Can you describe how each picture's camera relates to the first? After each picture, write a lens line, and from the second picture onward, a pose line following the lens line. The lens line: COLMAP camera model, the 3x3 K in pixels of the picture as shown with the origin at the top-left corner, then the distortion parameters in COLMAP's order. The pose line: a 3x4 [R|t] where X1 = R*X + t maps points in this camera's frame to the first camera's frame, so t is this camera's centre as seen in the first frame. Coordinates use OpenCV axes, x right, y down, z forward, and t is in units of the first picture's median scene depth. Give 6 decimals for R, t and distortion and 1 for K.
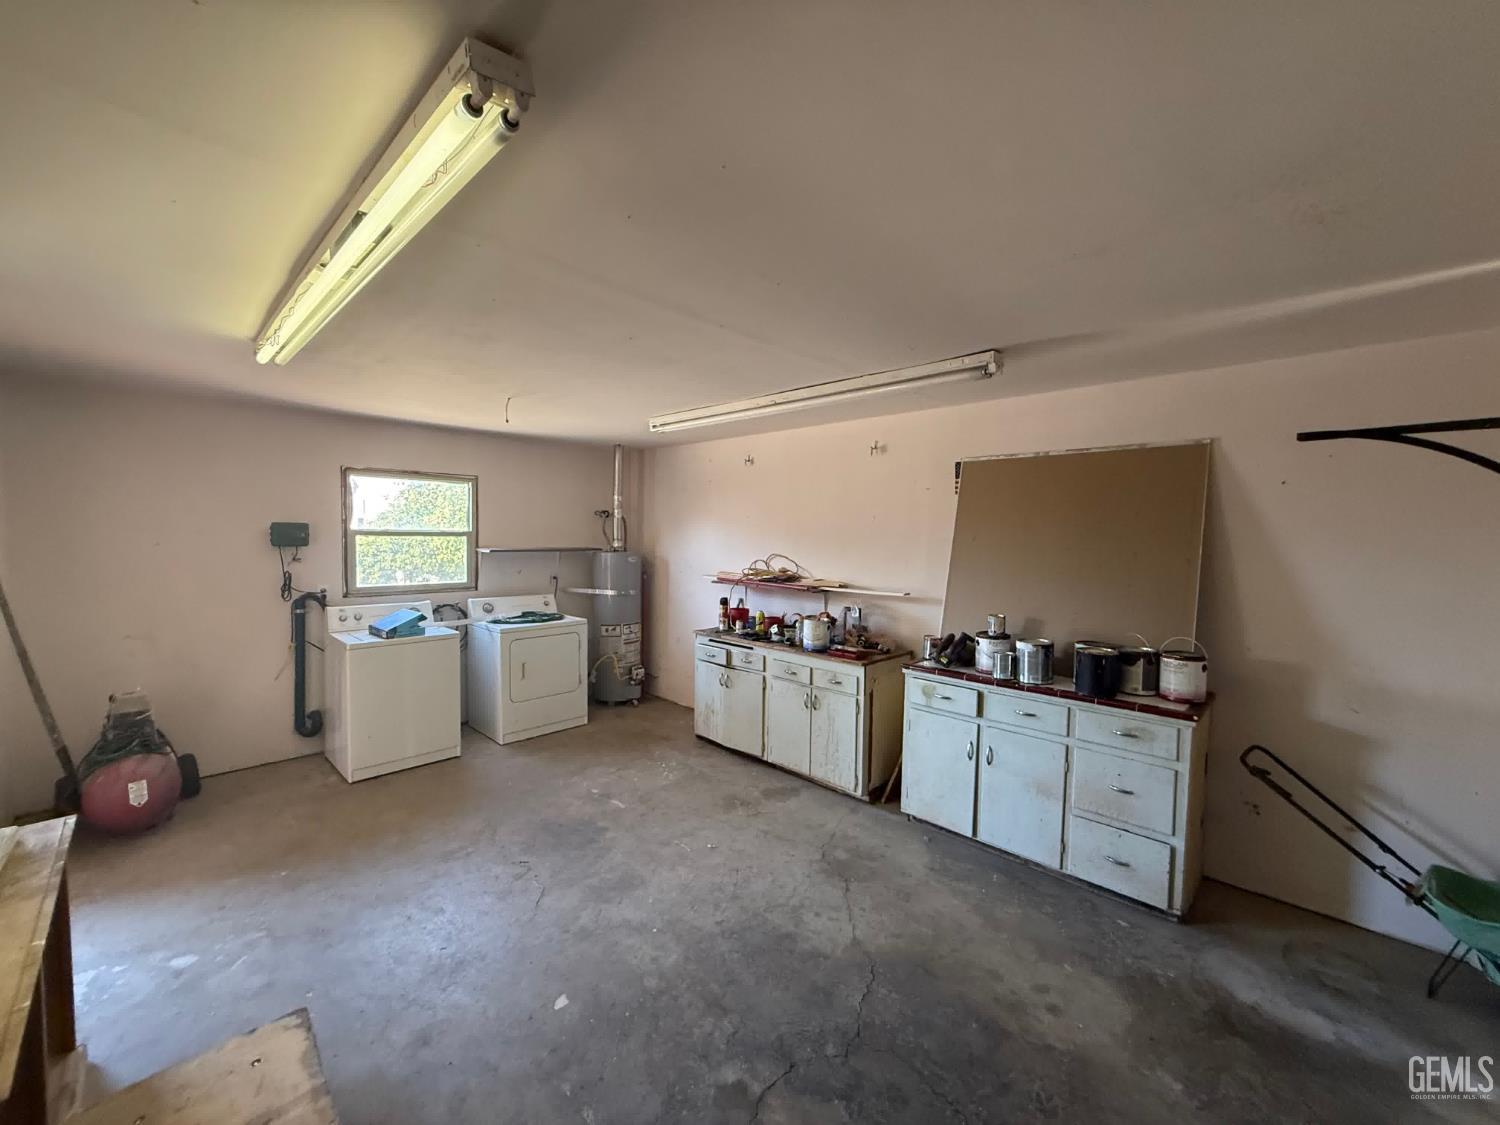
lens RADIAL K [[596.2, 0, 748.4], [0, 596.2, 561.1], [0, 0, 1]] dist [-0.002306, -0.000083]
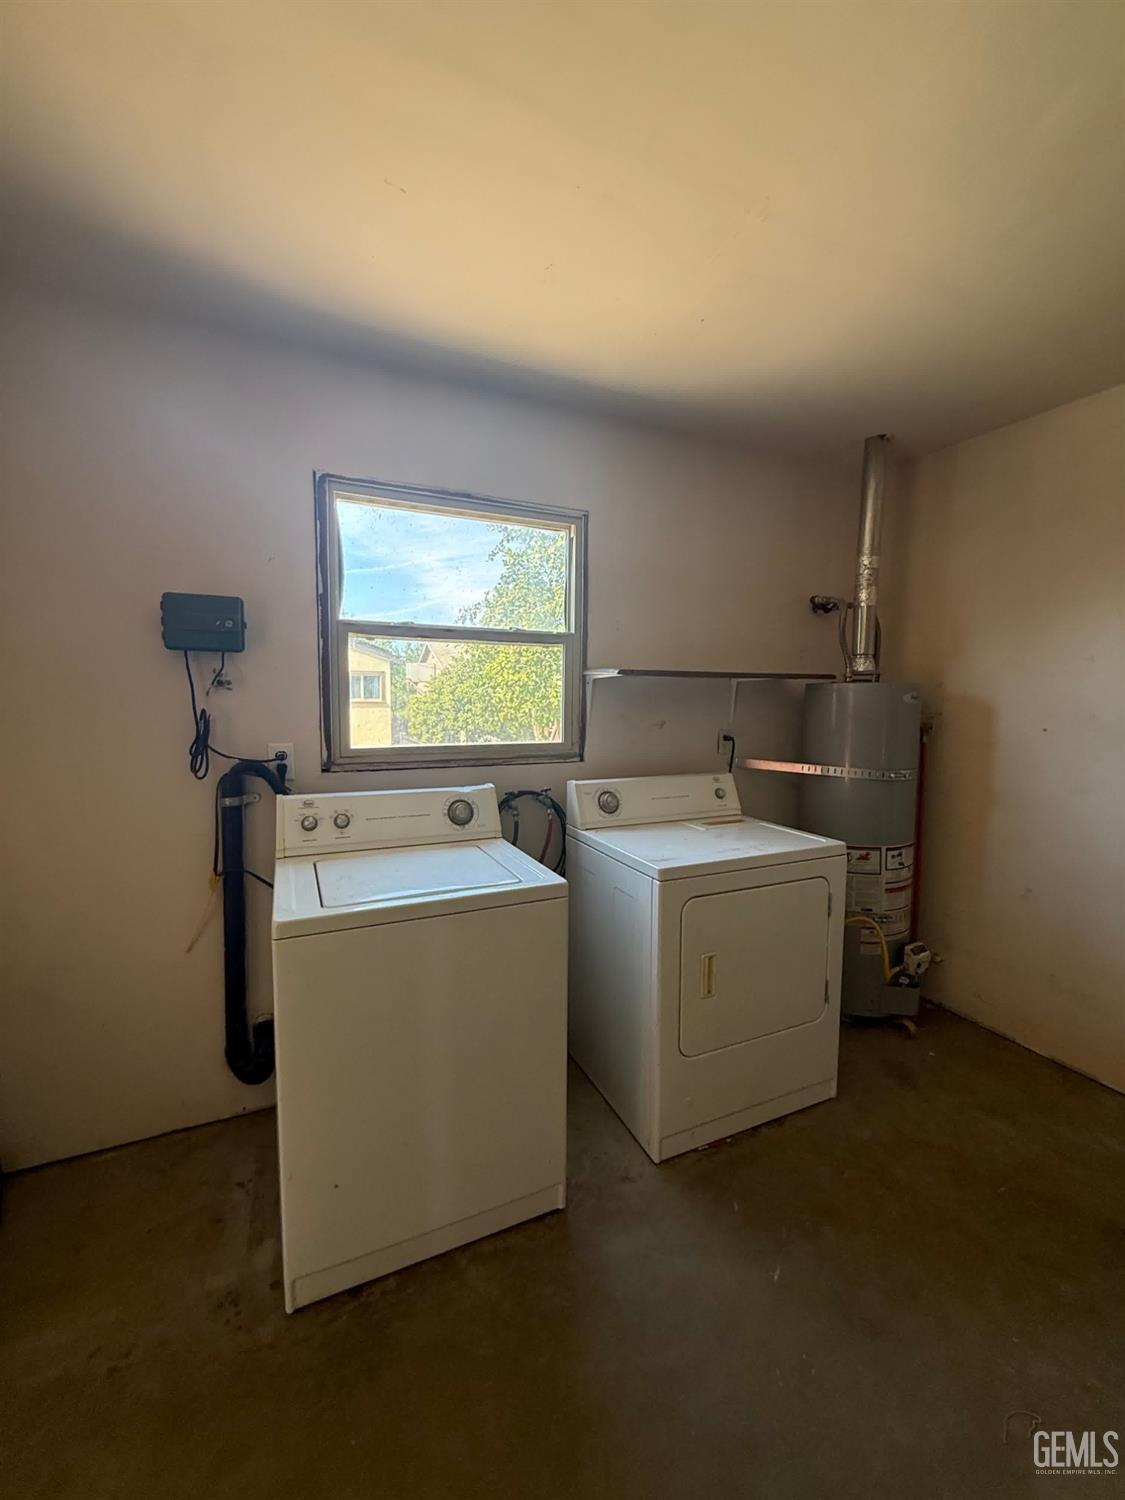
lens RADIAL K [[596.2, 0, 564.0], [0, 596.2, 746.2], [0, 0, 1]] dist [-0.002306, -0.000083]
pose [[0.932916, 0.021533, -0.359449, -0.362349], [-0.010139, 0.999385, 0.033554, 0.025914], [0.359951, -0.027659, 0.932561, 0.672386]]
